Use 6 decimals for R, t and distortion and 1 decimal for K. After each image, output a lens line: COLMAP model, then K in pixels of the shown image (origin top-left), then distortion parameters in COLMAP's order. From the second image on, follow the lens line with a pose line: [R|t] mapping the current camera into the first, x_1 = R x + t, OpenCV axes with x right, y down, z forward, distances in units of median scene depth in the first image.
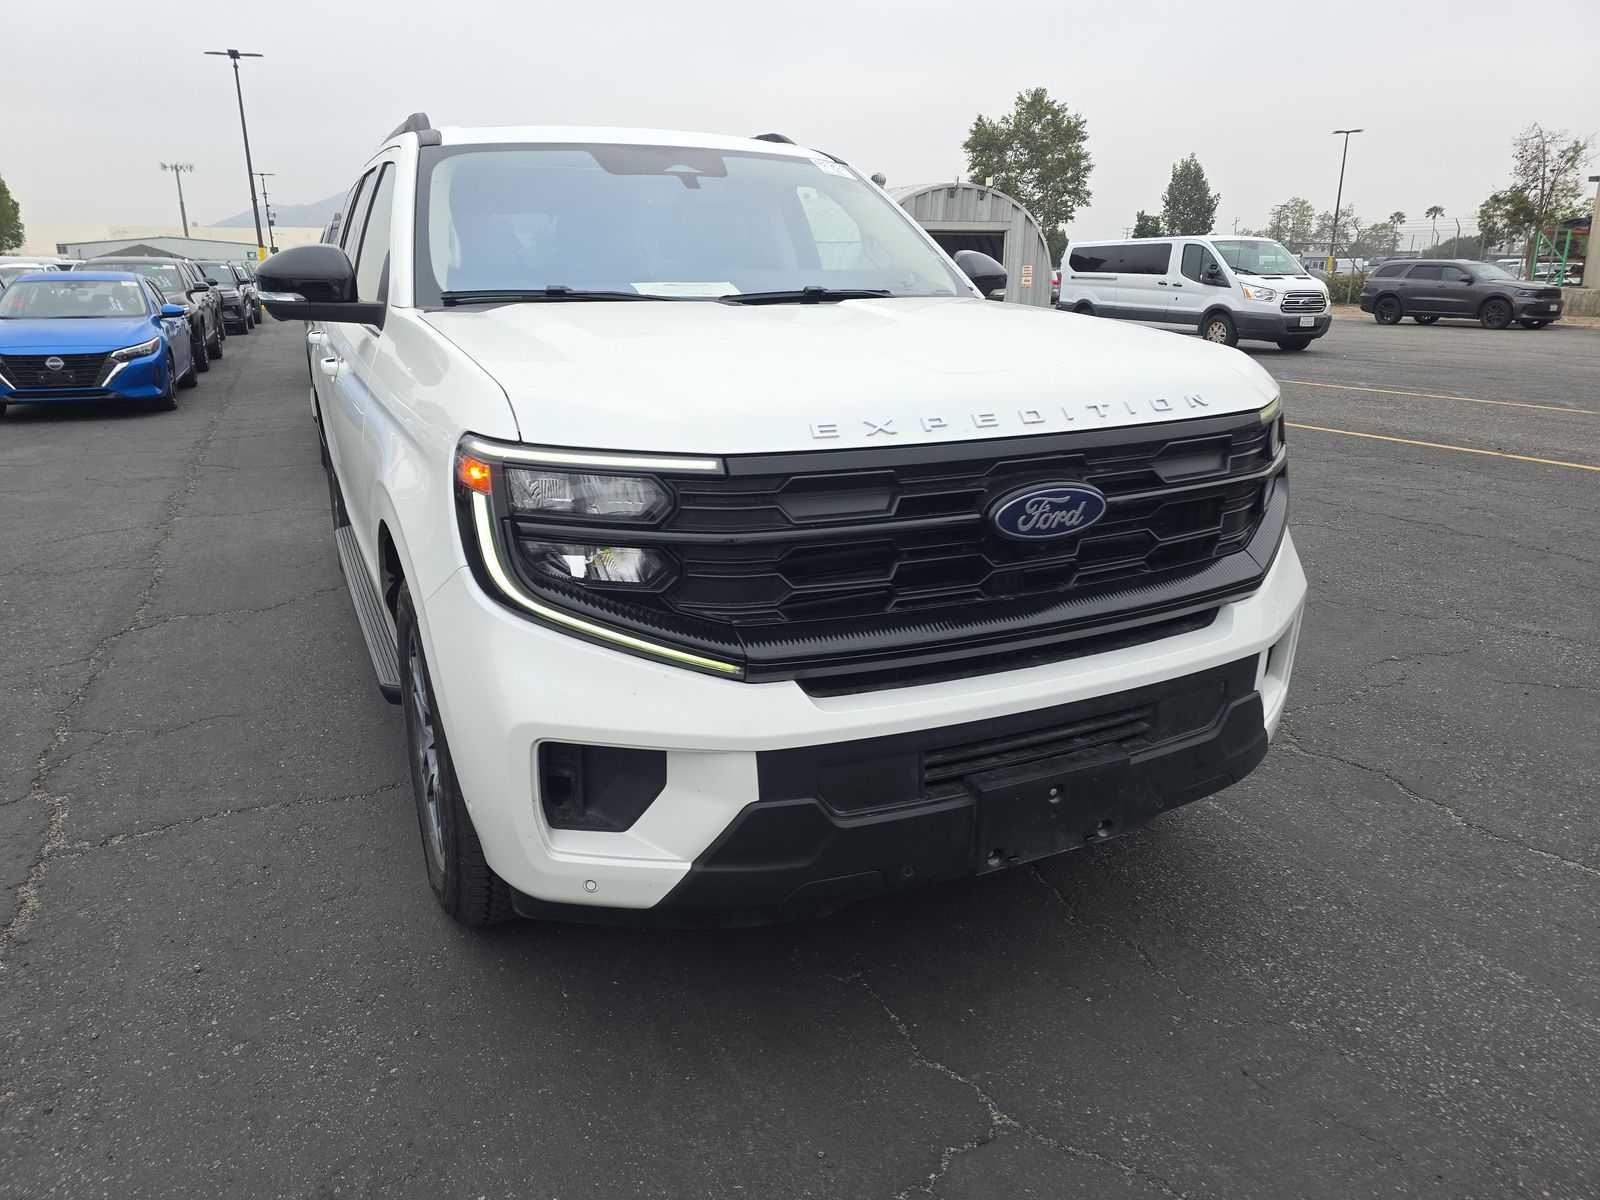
lens RADIAL K [[1078.0, 0, 784.9], [0, 1078.0, 574.1], [0, 0, 1]] dist [0.094352, -0.113279]
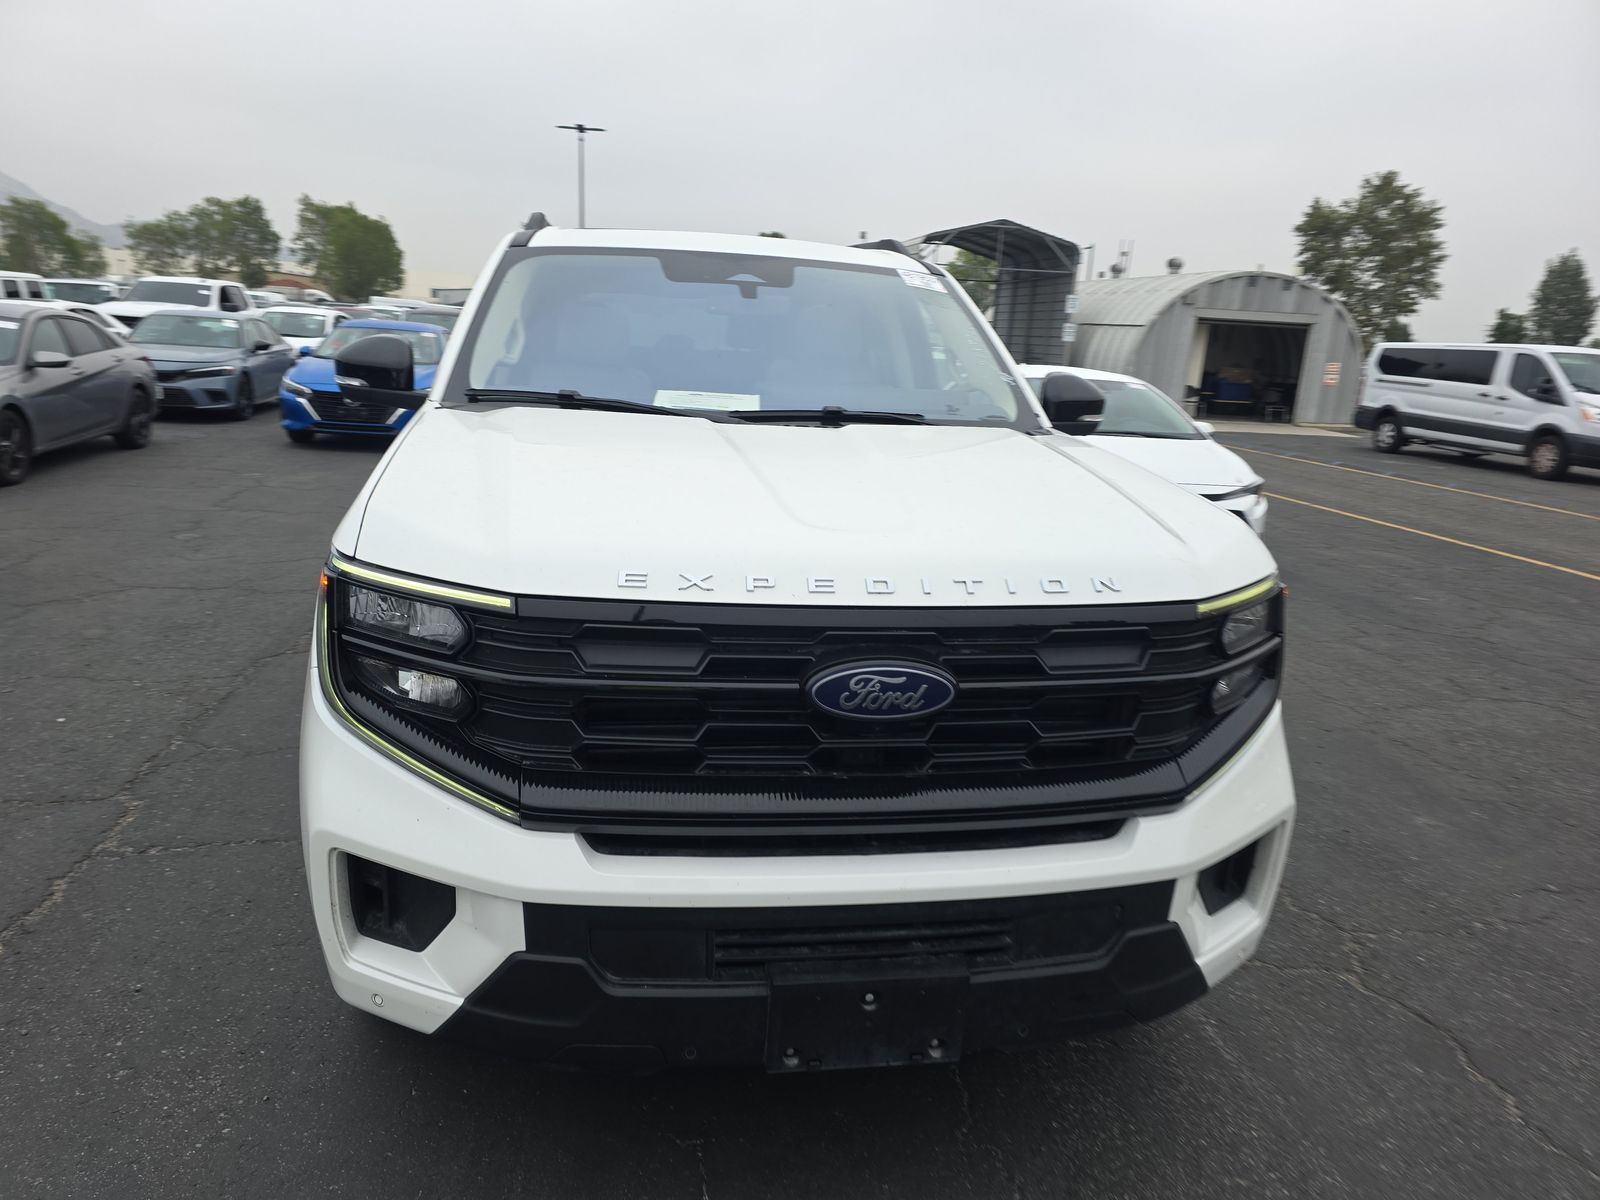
lens RADIAL K [[1083.9, 0, 790.7], [0, 1083.9, 595.7], [0, 0, 1]] dist [0.063881, -0.067231]
pose [[0.961133, 0.118214, -0.249496, 0.269057], [-0.127879, 0.991527, -0.022831, -0.074033], [0.244683, 0.053848, 0.968107, 0.062784]]
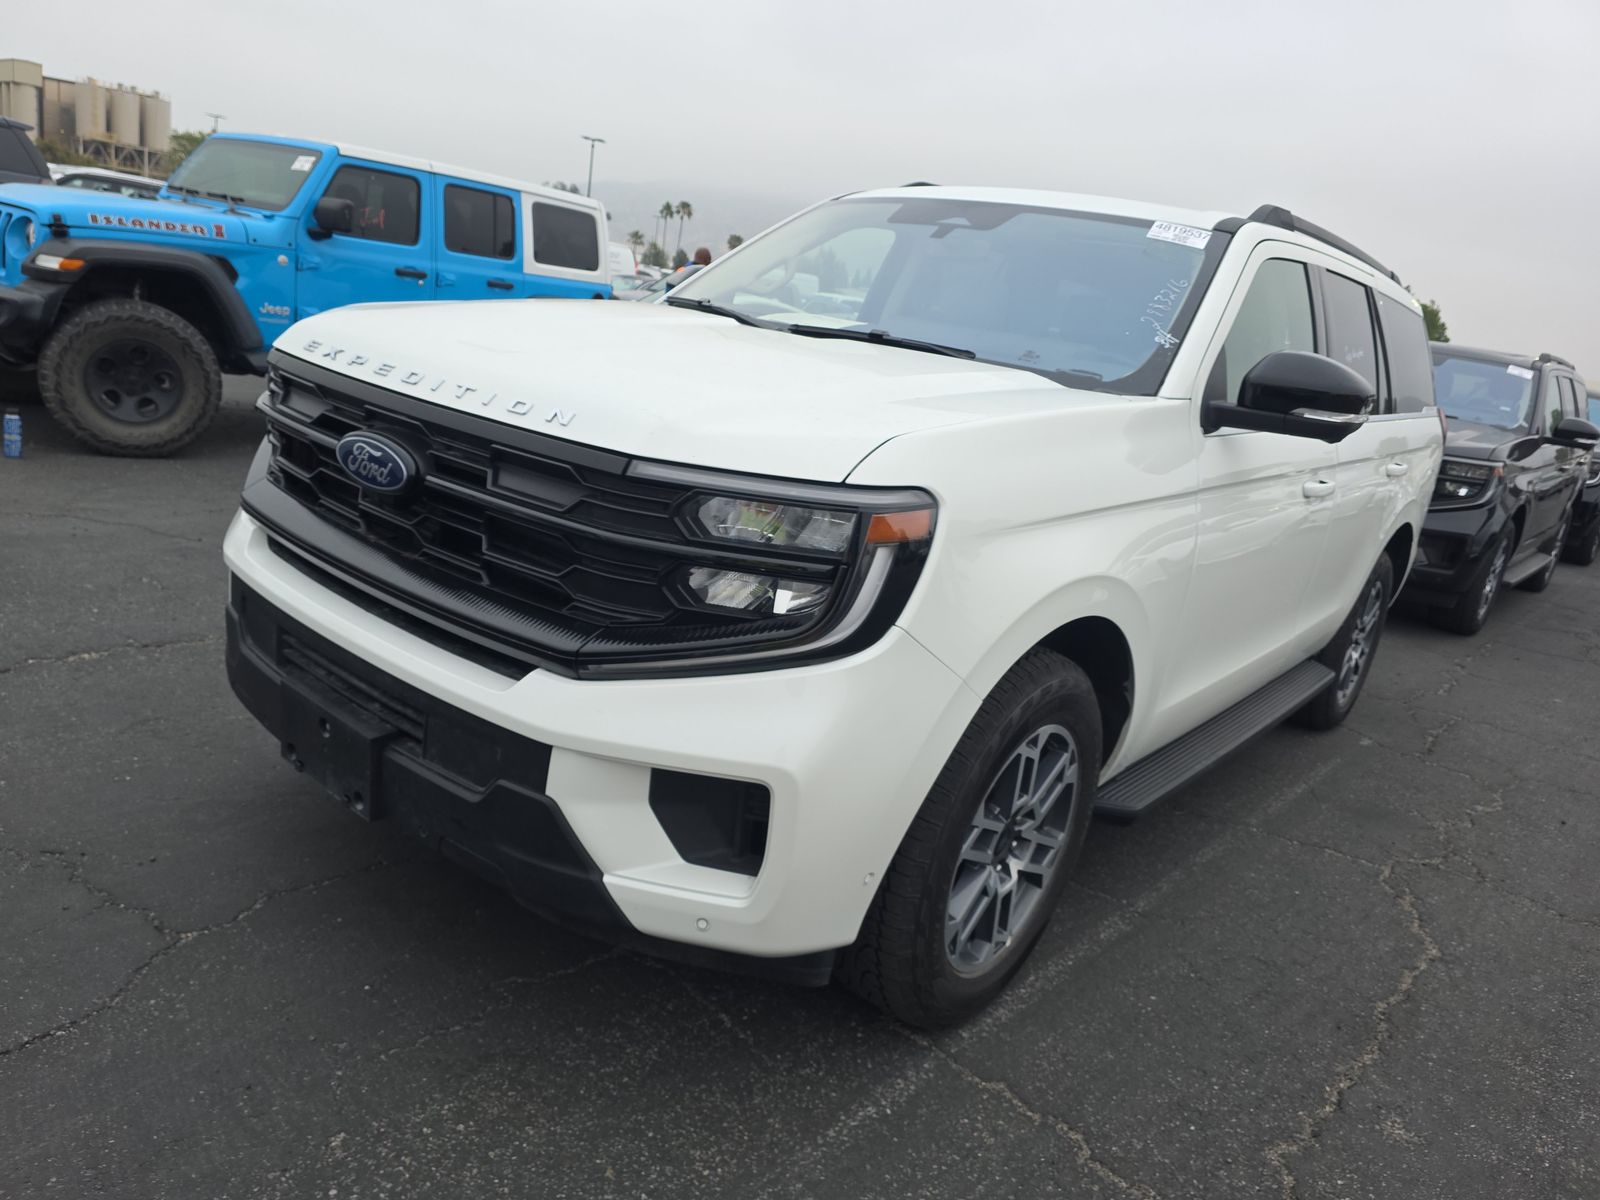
lens RADIAL K [[1083.9, 0, 790.7], [0, 1083.9, 595.7], [0, 0, 1]] dist [0.063881, -0.067231]
pose [[0.408646, 0.296880, -0.863059, 0.938263], [-0.388190, 0.912359, 0.130037, -0.161789], [0.826025, 0.281892, 0.488077, 0.591628]]
